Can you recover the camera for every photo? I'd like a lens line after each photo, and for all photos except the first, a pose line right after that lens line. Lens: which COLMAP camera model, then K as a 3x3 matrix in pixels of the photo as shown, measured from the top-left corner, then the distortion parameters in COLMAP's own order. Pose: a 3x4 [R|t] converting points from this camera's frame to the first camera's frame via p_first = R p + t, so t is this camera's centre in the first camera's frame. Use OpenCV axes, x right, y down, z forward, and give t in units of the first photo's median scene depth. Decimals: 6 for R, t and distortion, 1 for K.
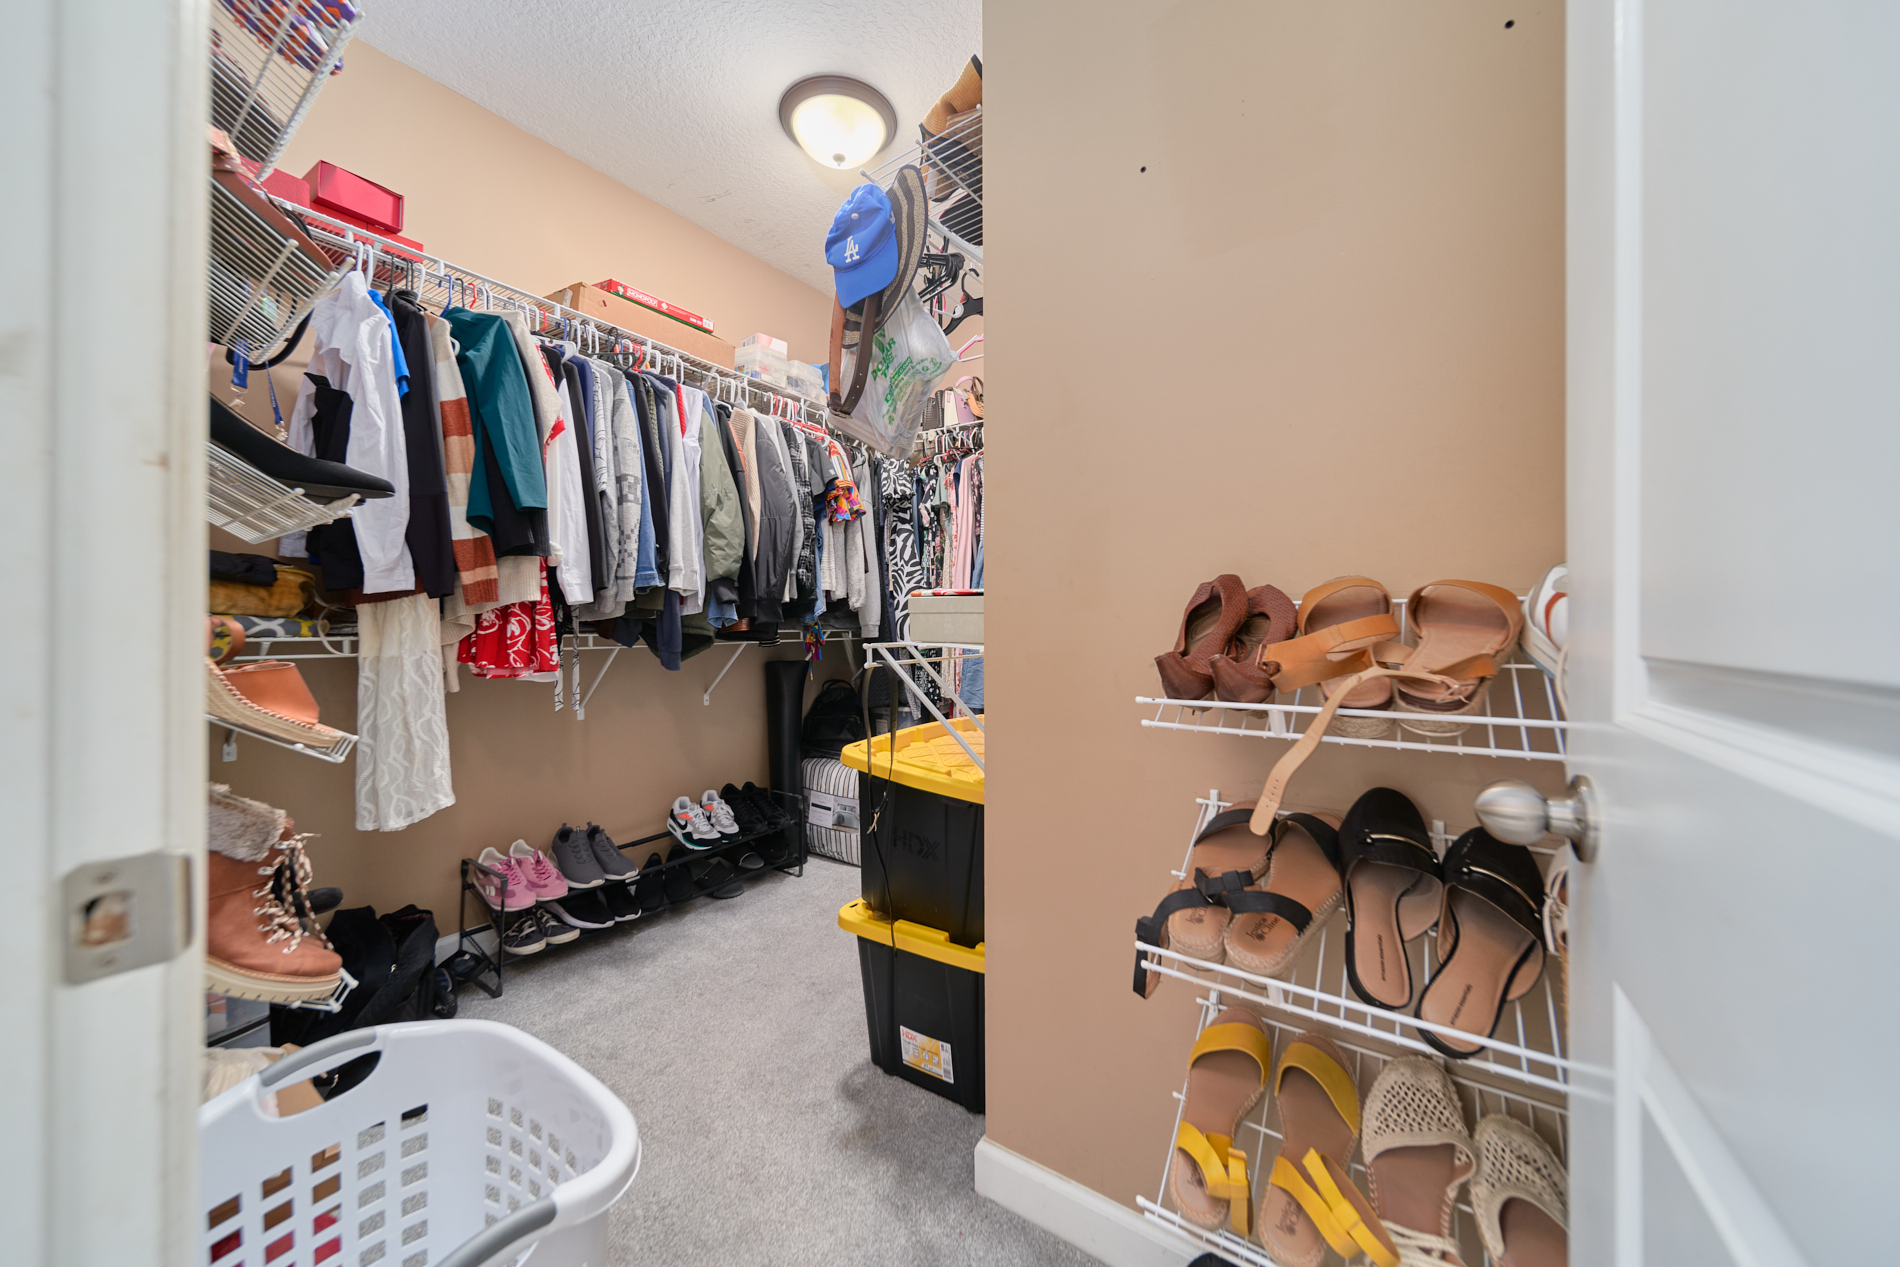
lens RADIAL K [[679.9, 0, 943.1], [0, 679.9, 617.4], [0, 0, 1]] dist [0.002310, -0.000302]
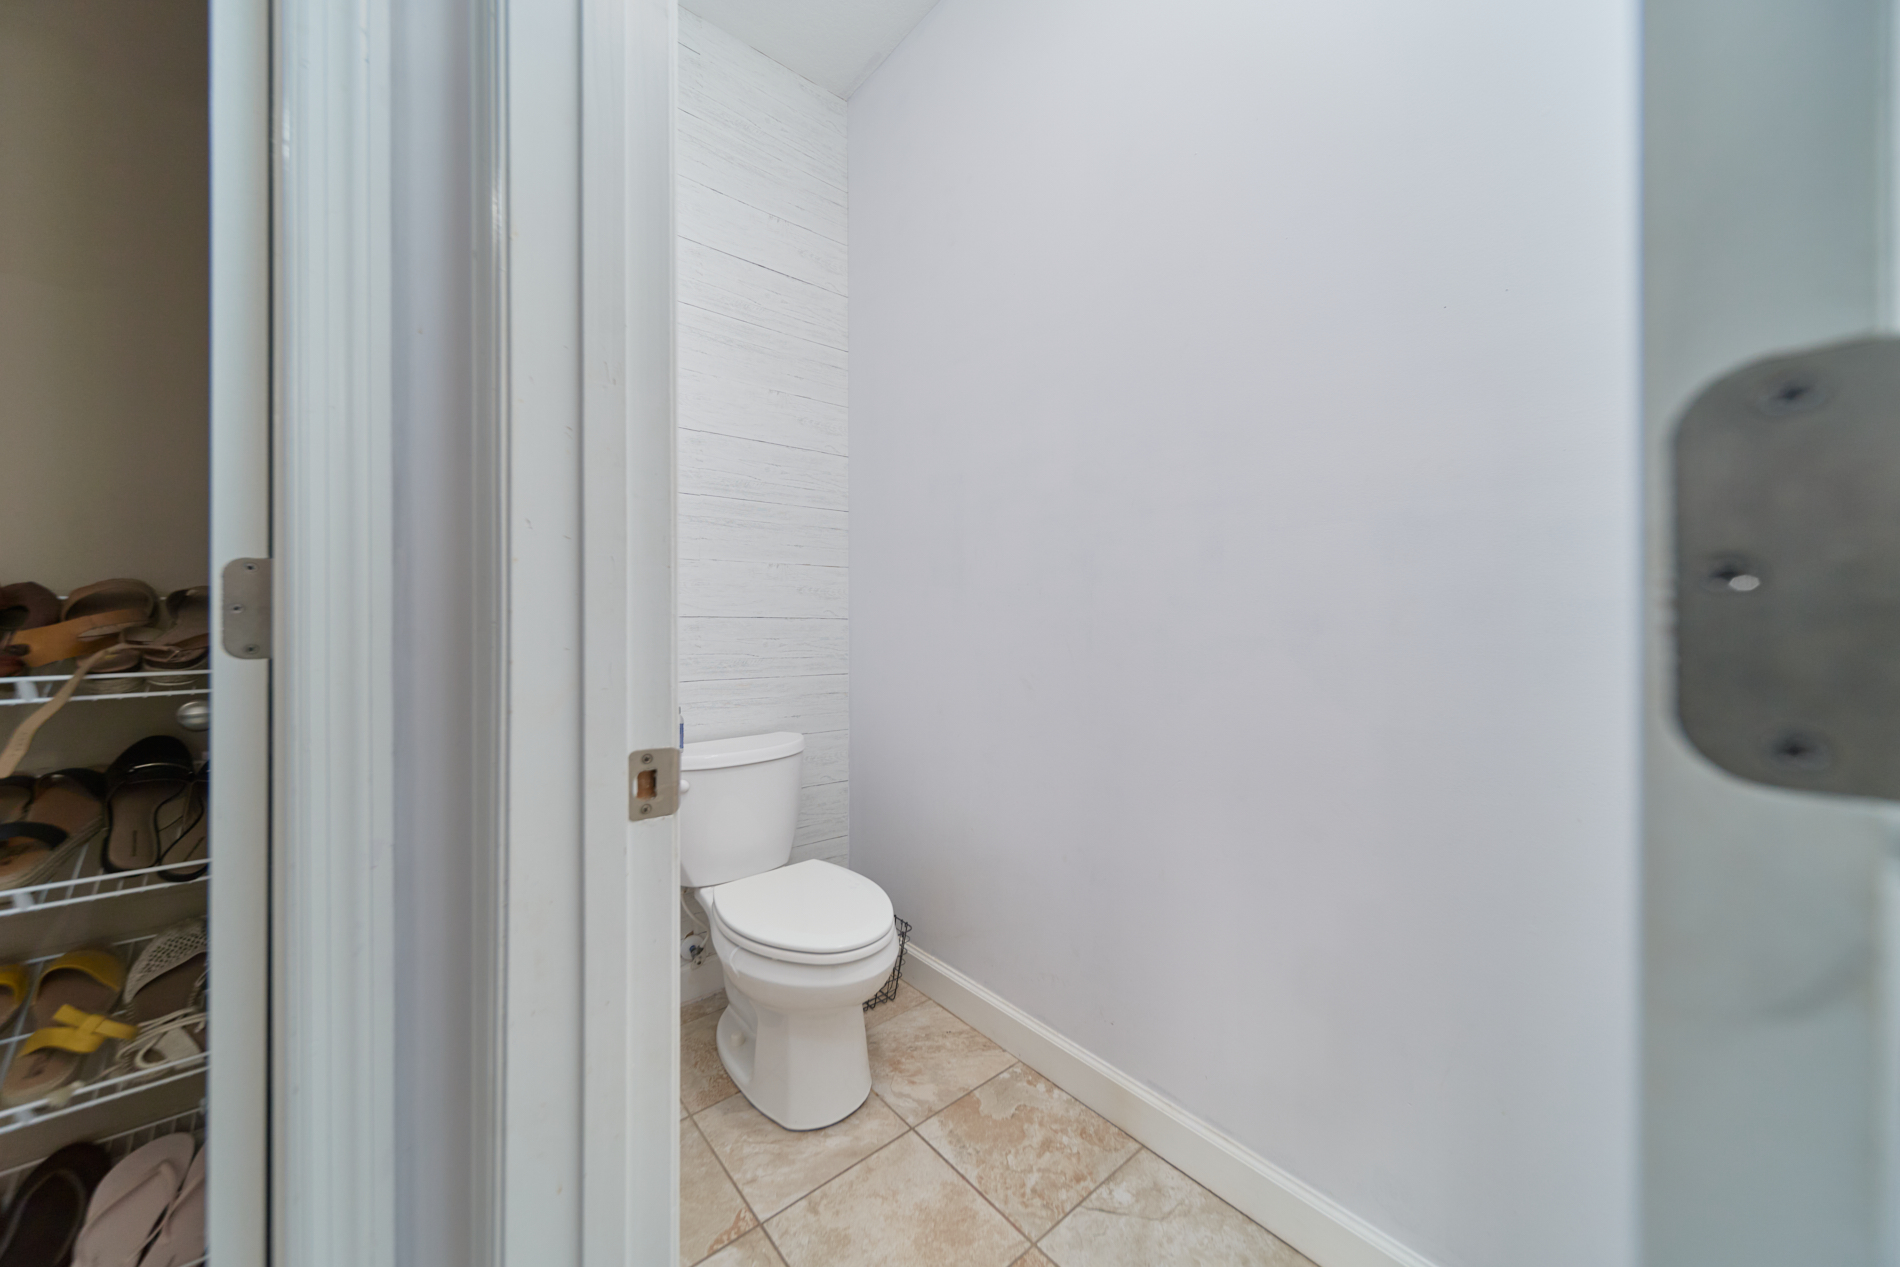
lens RADIAL K [[679.9, 0, 943.1], [0, 679.9, 617.4], [0, 0, 1]] dist [0.002310, -0.000302]
pose [[0.243353, -0.001188, 0.969937, -0.343184], [-0.012439, 0.999913, 0.004346, -0.012446], [-0.969858, -0.013123, 0.243317, -1.006548]]
